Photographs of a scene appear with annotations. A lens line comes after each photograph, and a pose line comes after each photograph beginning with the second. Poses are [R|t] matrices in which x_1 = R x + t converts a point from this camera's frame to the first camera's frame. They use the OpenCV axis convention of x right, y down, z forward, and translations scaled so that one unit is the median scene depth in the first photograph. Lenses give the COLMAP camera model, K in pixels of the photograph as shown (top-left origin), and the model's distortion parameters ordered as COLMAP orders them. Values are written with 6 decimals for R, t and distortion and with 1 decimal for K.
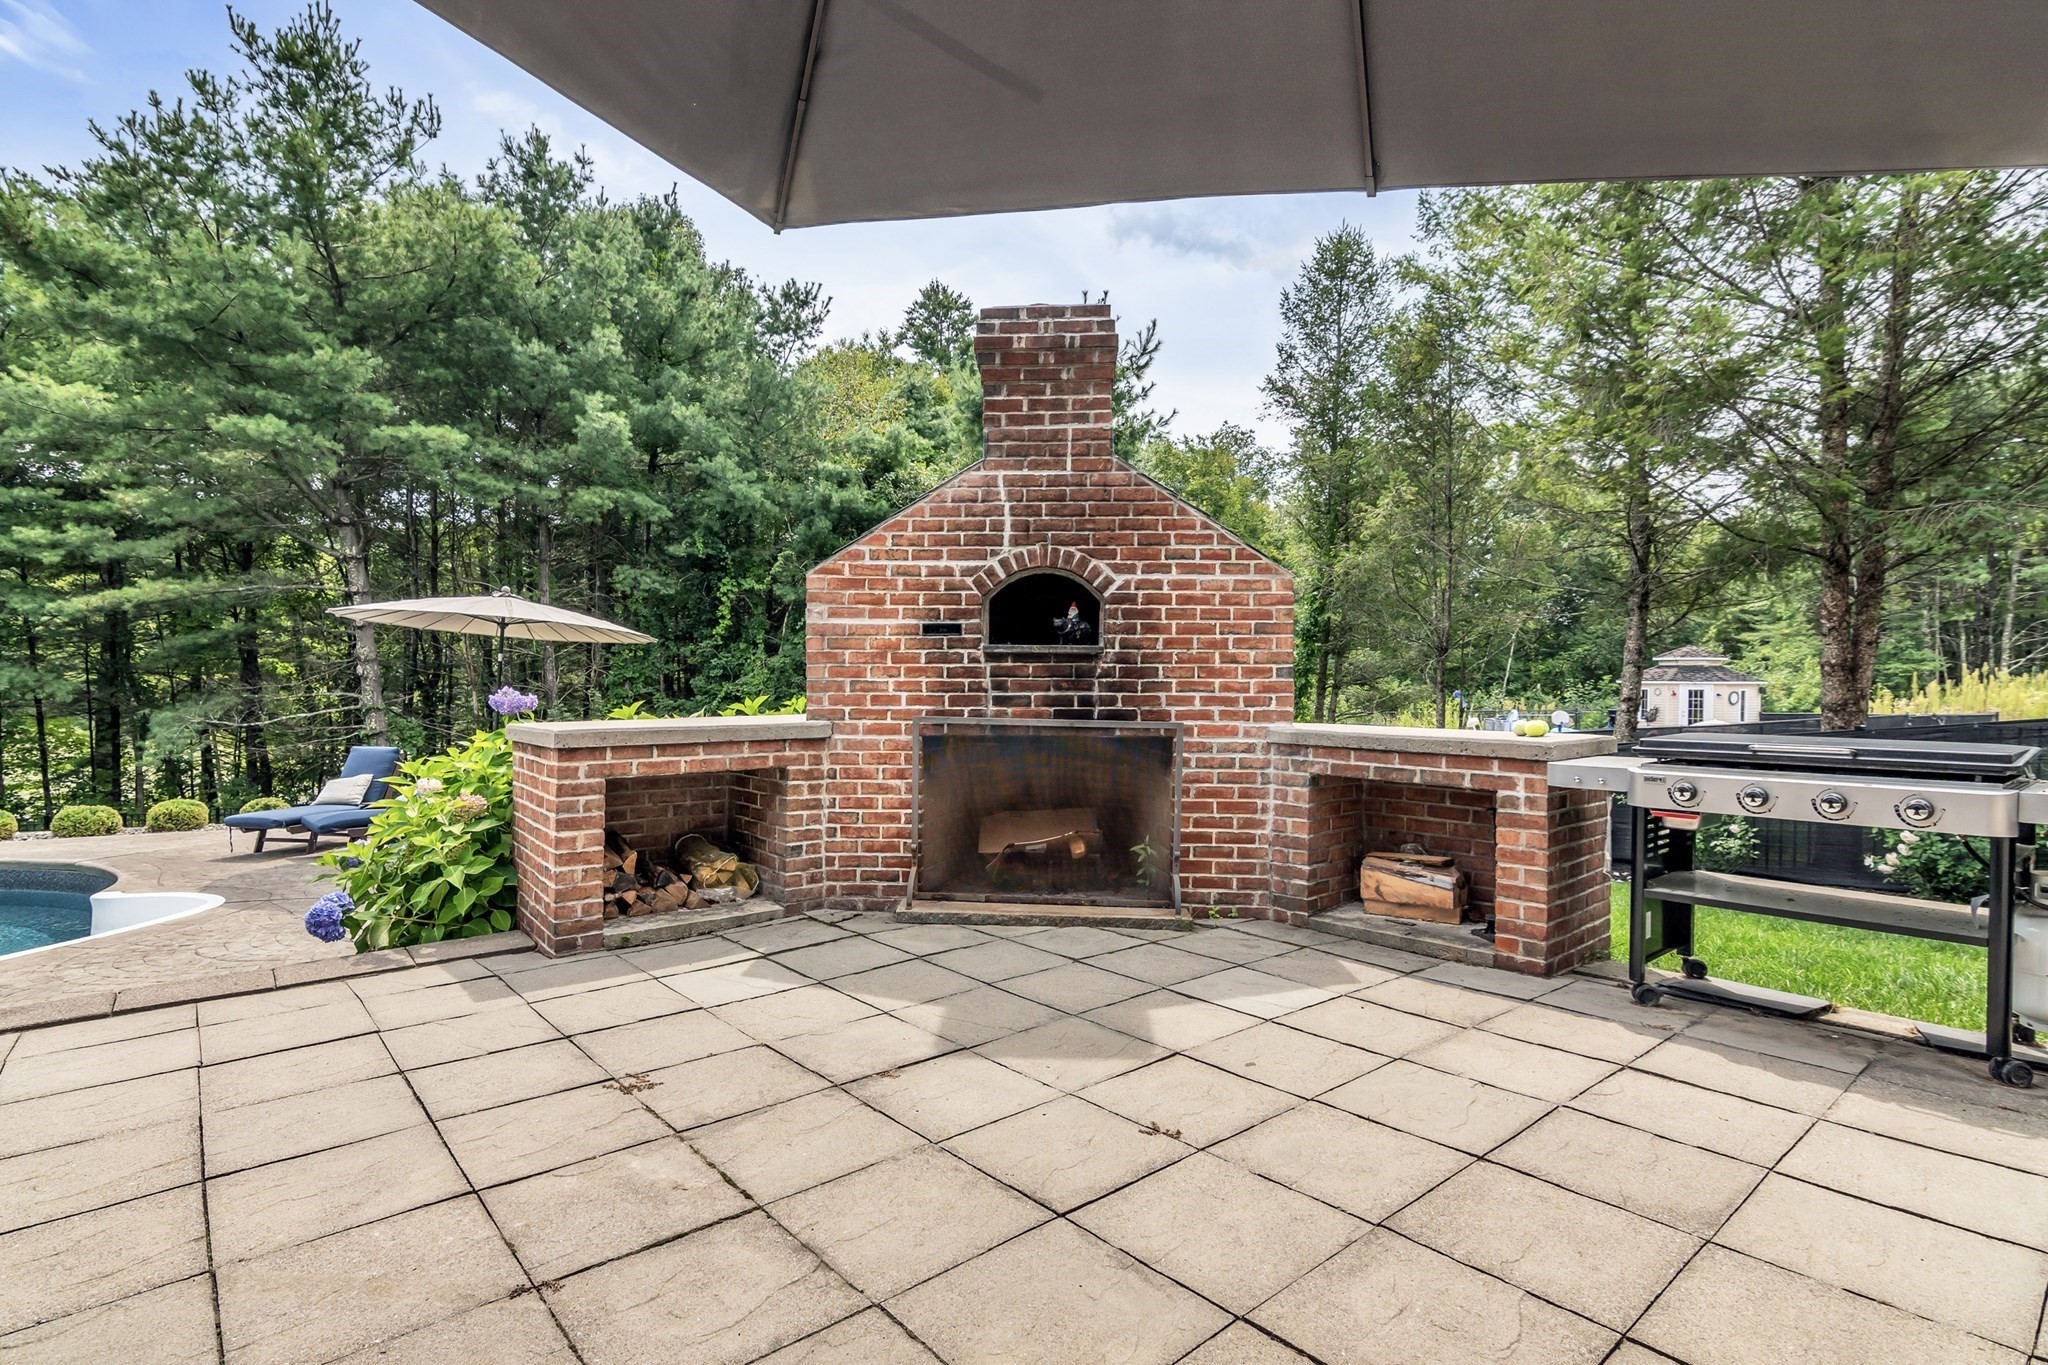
lens RADIAL K [[1014.4, 0, 1024.0], [0, 1014.4, 682.5], [0, 0, 1]] dist [-0.005035, -0.000451]
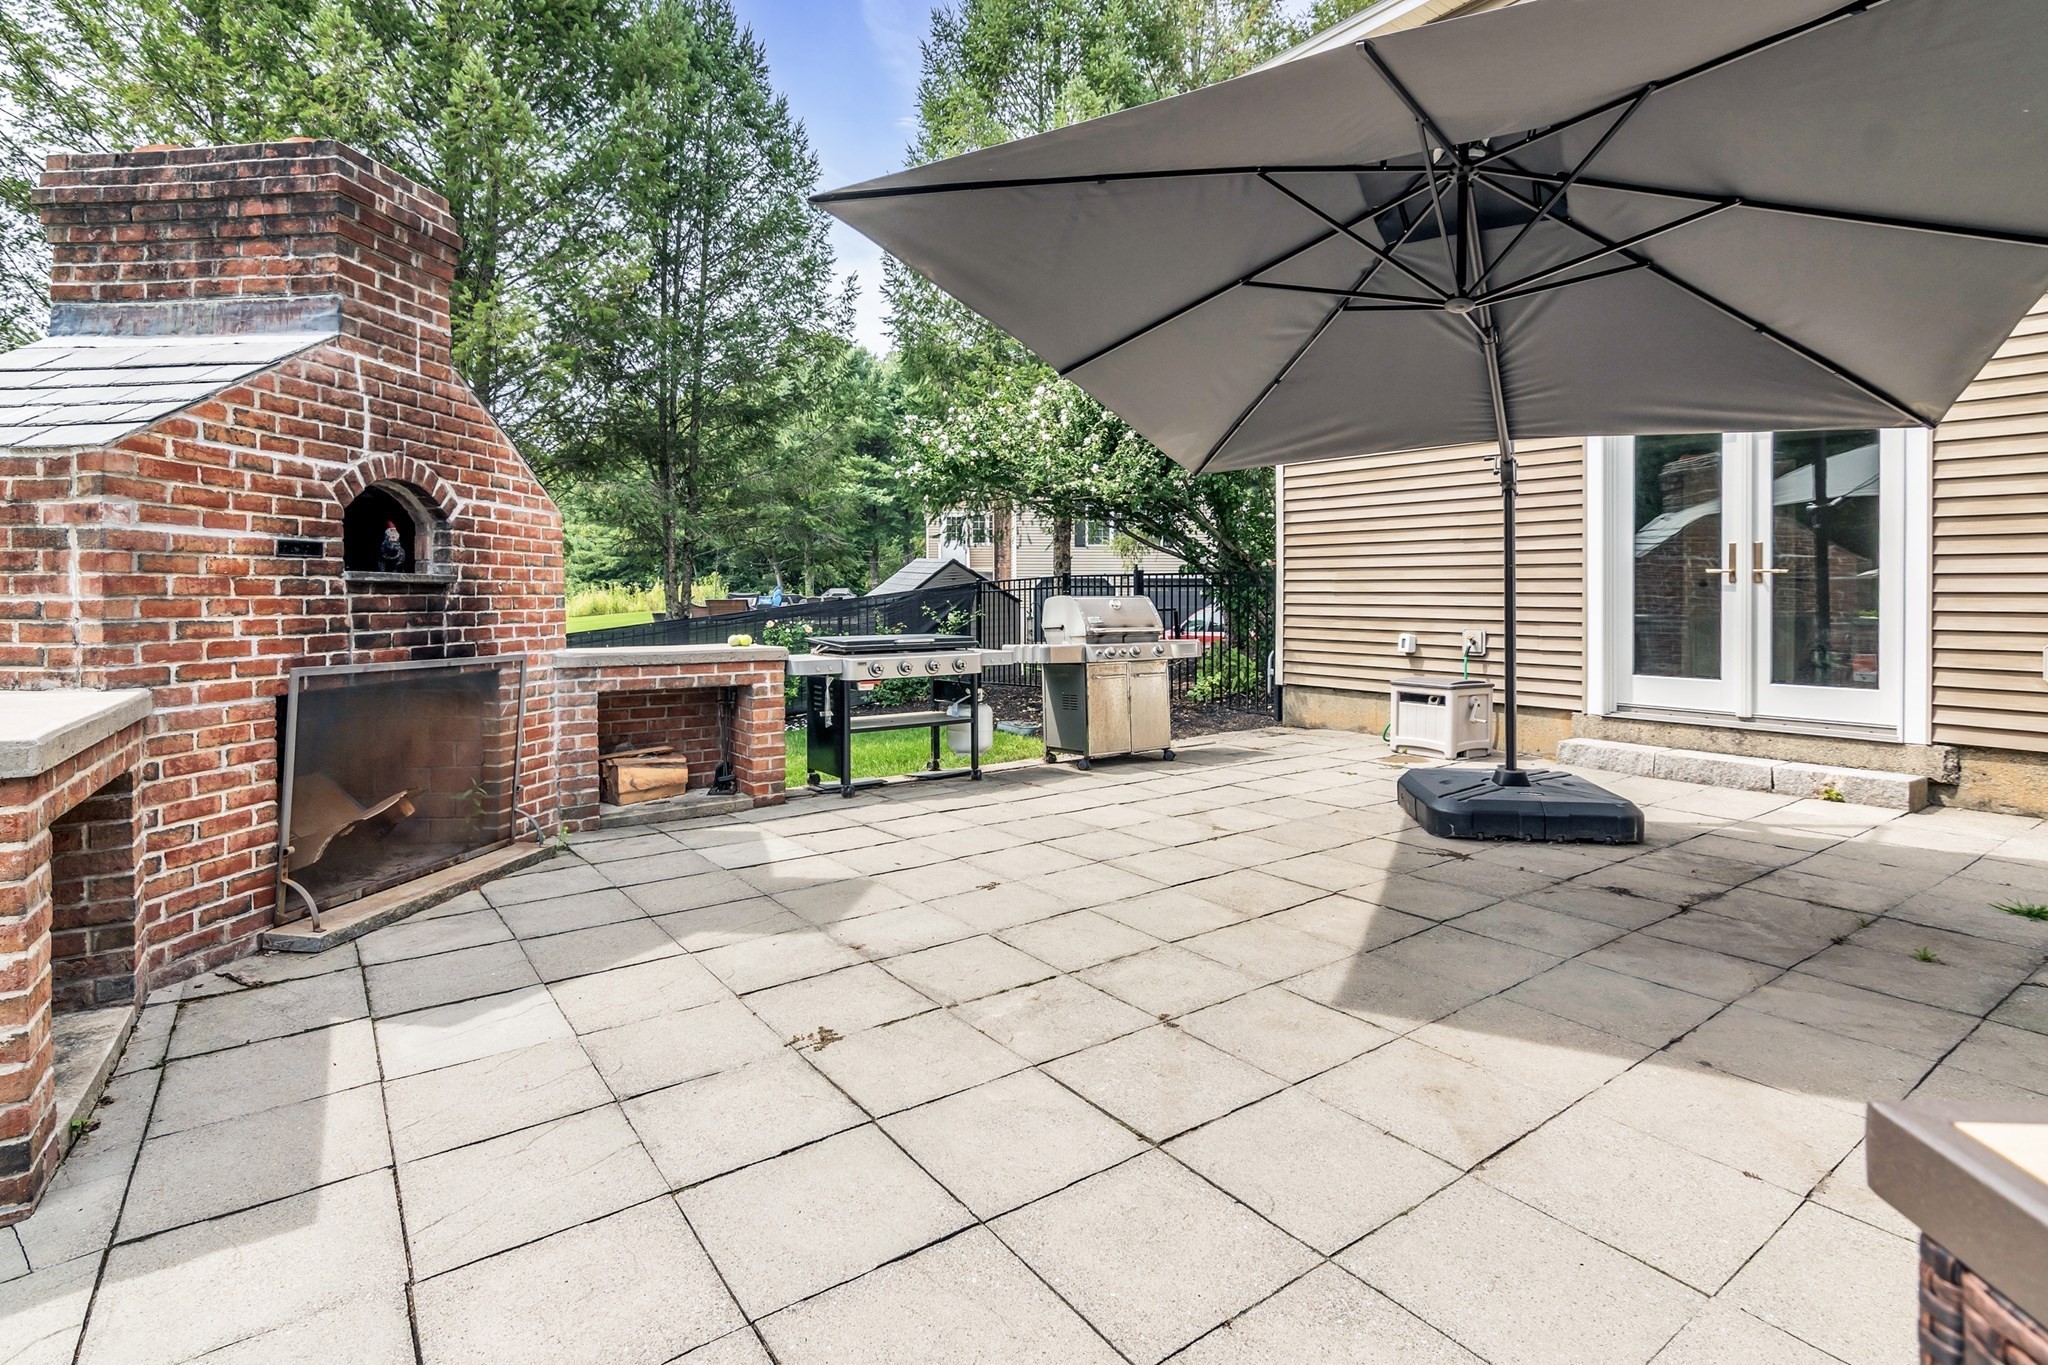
lens RADIAL K [[1003.8, 0, 1026.5], [0, 1003.8, 575.1], [0, 0, 1]] dist [-0.001098, -0.000102]
pose [[0.081713, 0.017593, 0.996501, -0.767279], [0.008884, 0.999792, -0.018380, -0.015185], [-0.996616, 0.010355, 0.081539, 0.414037]]
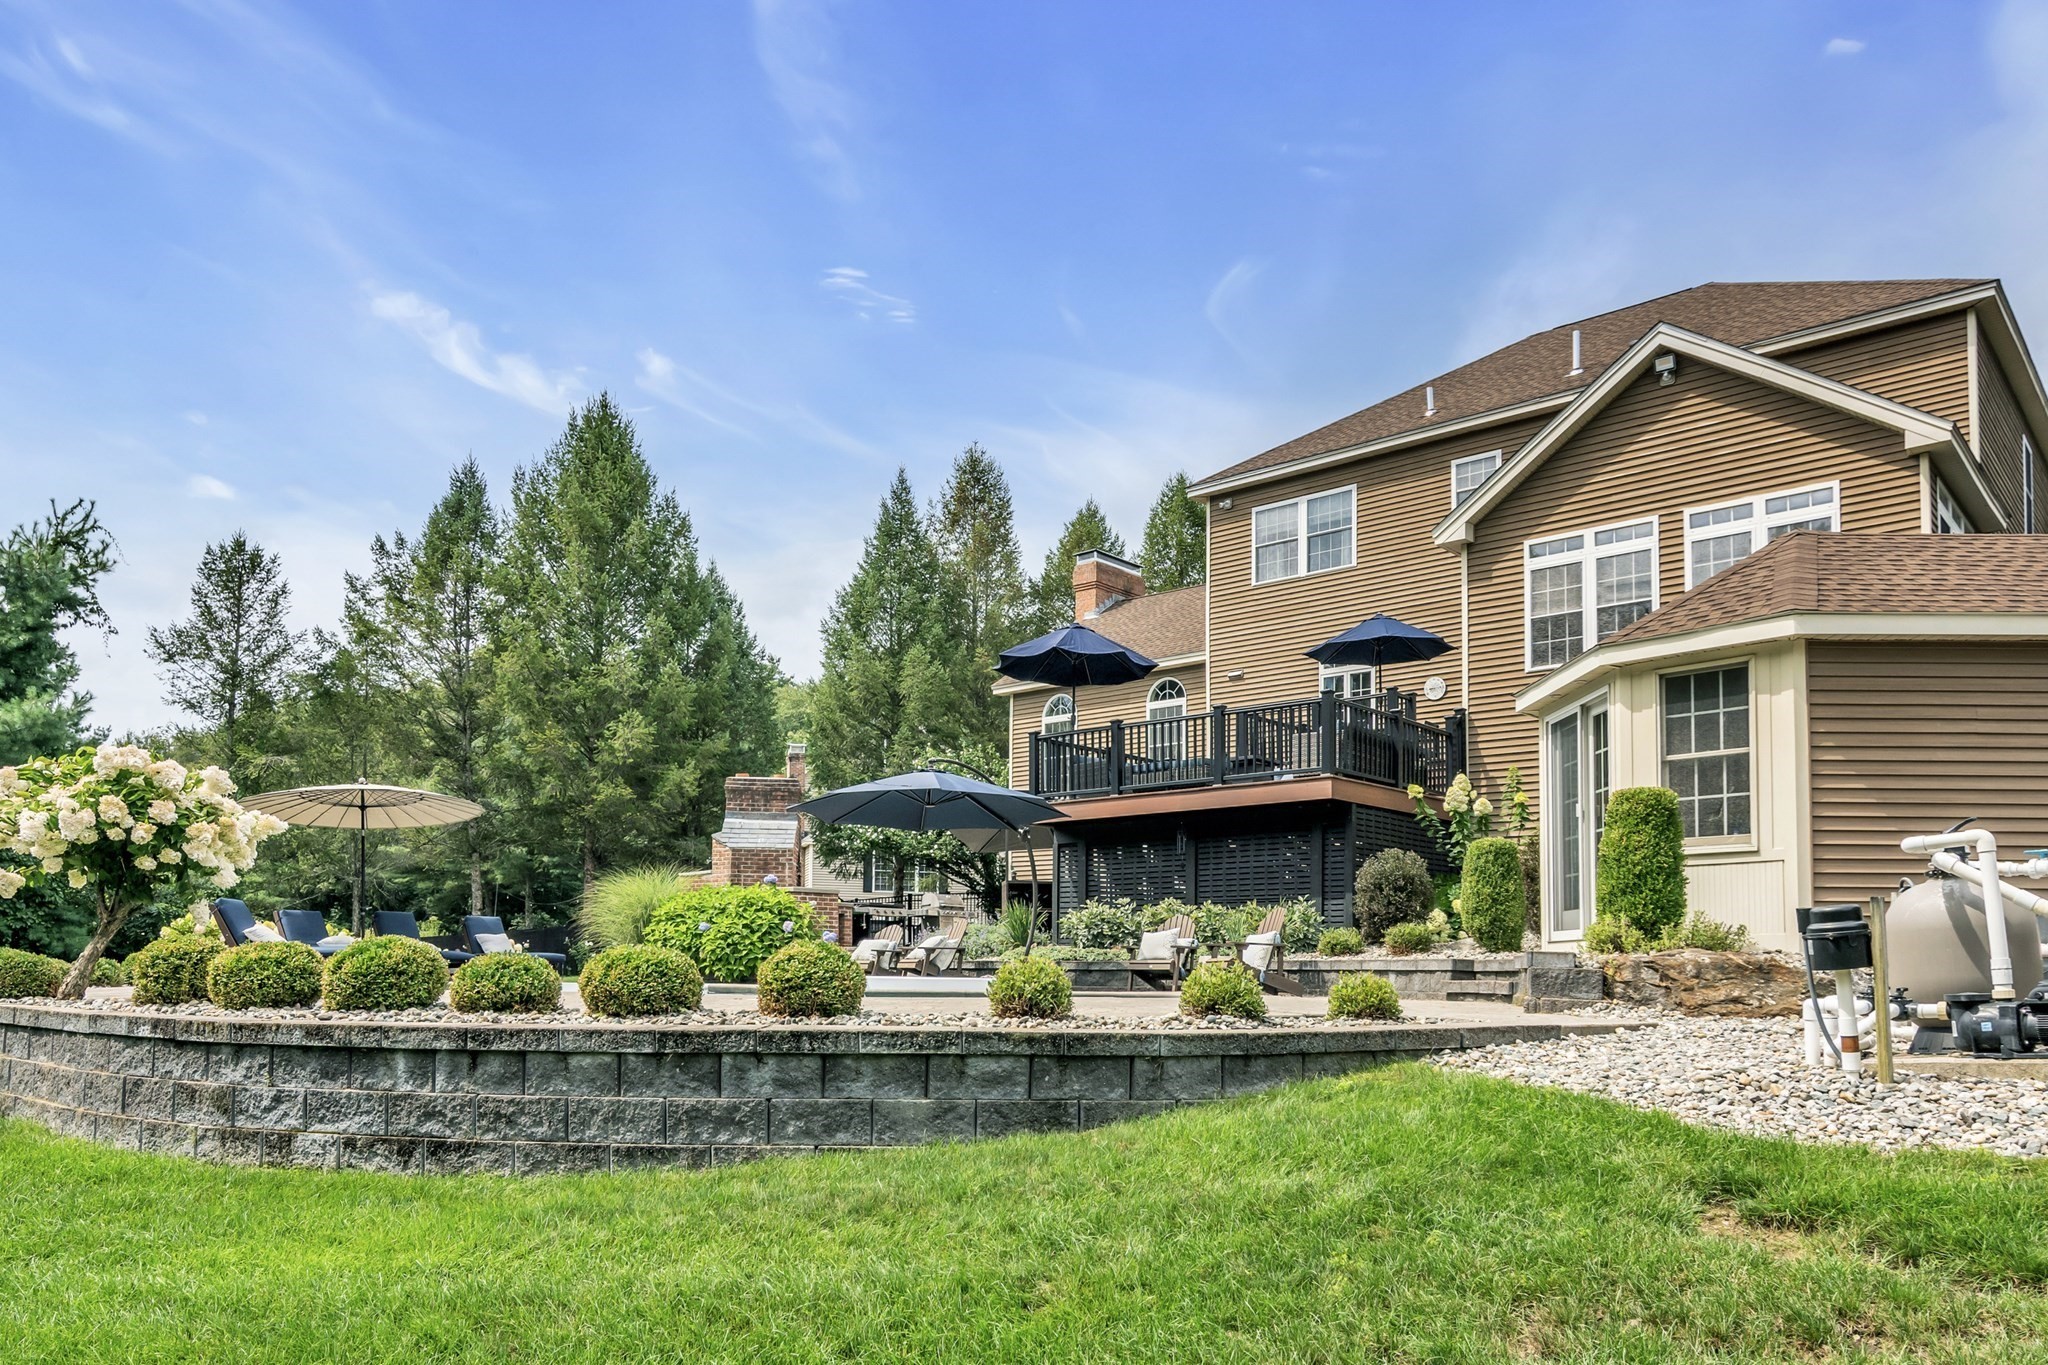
lens RADIAL K [[1424.1, 0, 1024.0], [0, 1424.1, 682.5], [0, 0, 1]] dist [0.000228, -0.000009]
pose [[-0.133362, 0.205932, 0.969436, -5.048625], [0.008005, 0.978366, -0.206727, 0.341585], [-0.991035, -0.019810, -0.132126, 0.873125]]
